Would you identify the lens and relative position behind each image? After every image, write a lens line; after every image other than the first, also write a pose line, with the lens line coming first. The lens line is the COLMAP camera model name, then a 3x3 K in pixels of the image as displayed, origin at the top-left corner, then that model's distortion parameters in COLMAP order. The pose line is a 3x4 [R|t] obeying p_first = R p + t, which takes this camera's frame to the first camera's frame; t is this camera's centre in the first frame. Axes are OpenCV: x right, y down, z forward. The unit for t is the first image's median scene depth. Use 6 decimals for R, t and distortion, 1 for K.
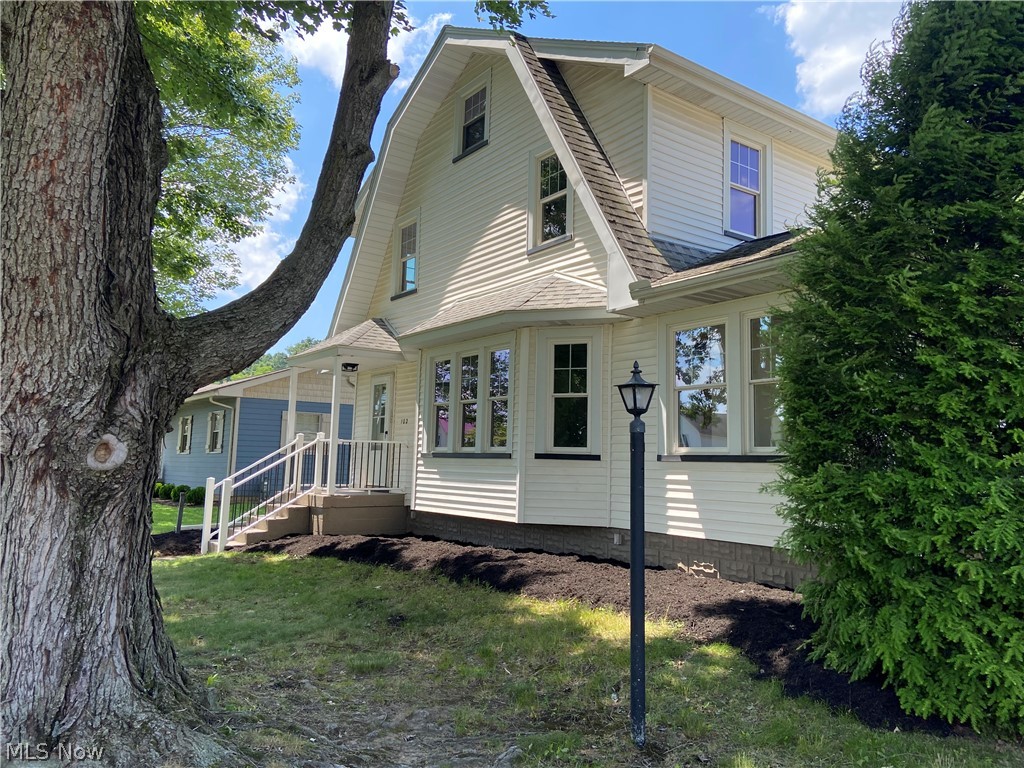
lens RADIAL K [[771.2, 0, 508.0], [0, 771.2, 381.7], [0, 0, 1]] dist [0.120275, -0.154178]
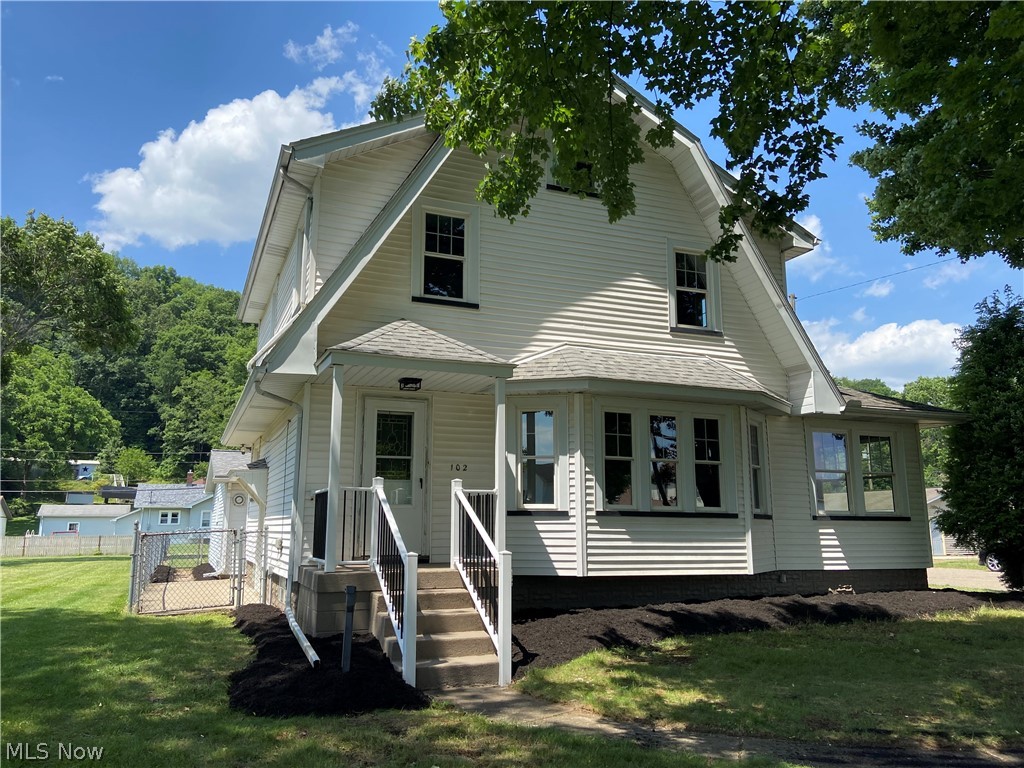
lens RADIAL K [[771.2, 0, 508.0], [0, 771.2, 381.7], [0, 0, 1]] dist [0.120275, -0.154178]
pose [[0.242675, 0.146302, 0.959012, -1.086615], [-0.107918, 0.986498, -0.123187, 0.070625], [-0.964086, -0.073601, 0.255187, 0.936649]]
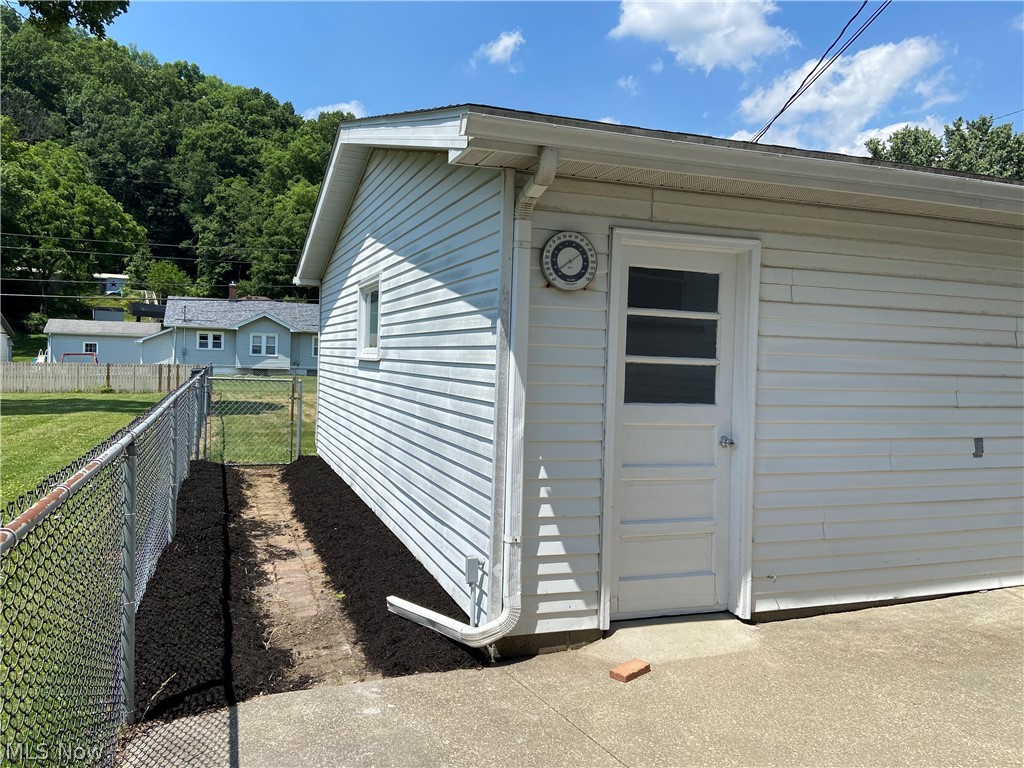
lens RADIAL K [[763.8, 0, 508.6], [0, 763.8, 376.7], [0, 0, 1]] dist [0.122201, -0.151878]
pose [[0.275601, -0.043230, 0.960300, 0.054668], [-0.137400, 0.986959, 0.083863, 0.194254], [-0.951402, -0.155058, 0.266067, 1.793418]]
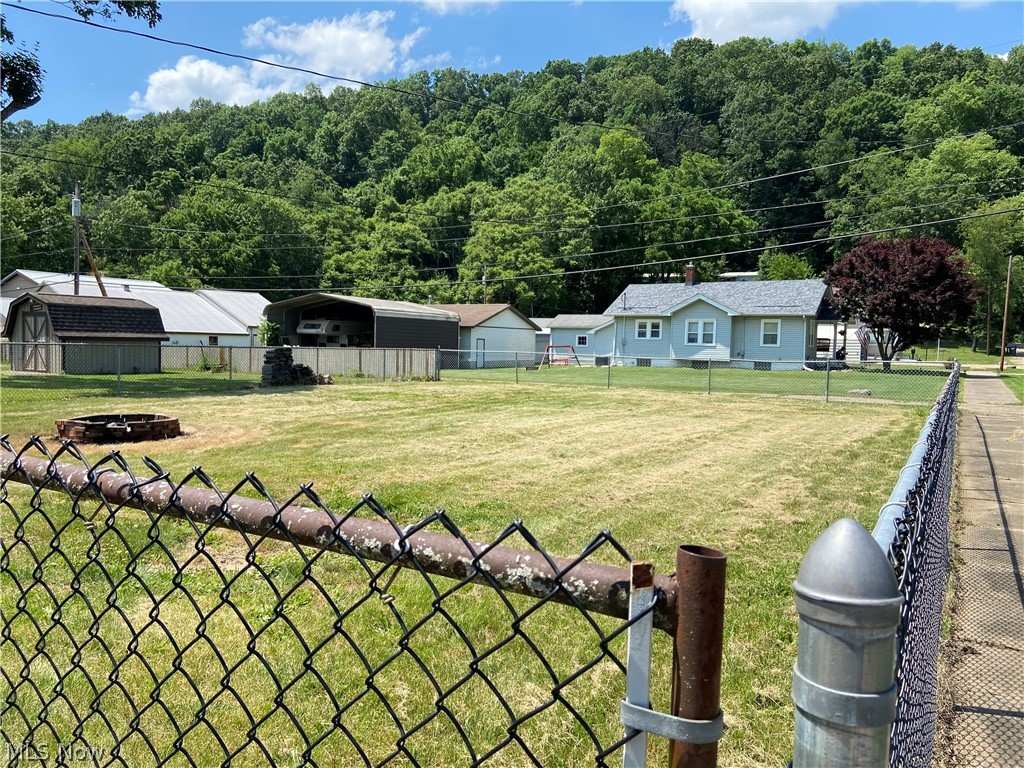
lens RADIAL K [[763.8, 0, 508.6], [0, 763.8, 376.7], [0, 0, 1]] dist [0.122201, -0.151878]
pose [[0.922838, -0.028696, 0.384119, 1.441995], [-0.039692, 0.984828, 0.168931, 0.194861], [-0.383138, -0.171142, 0.907698, 1.317317]]
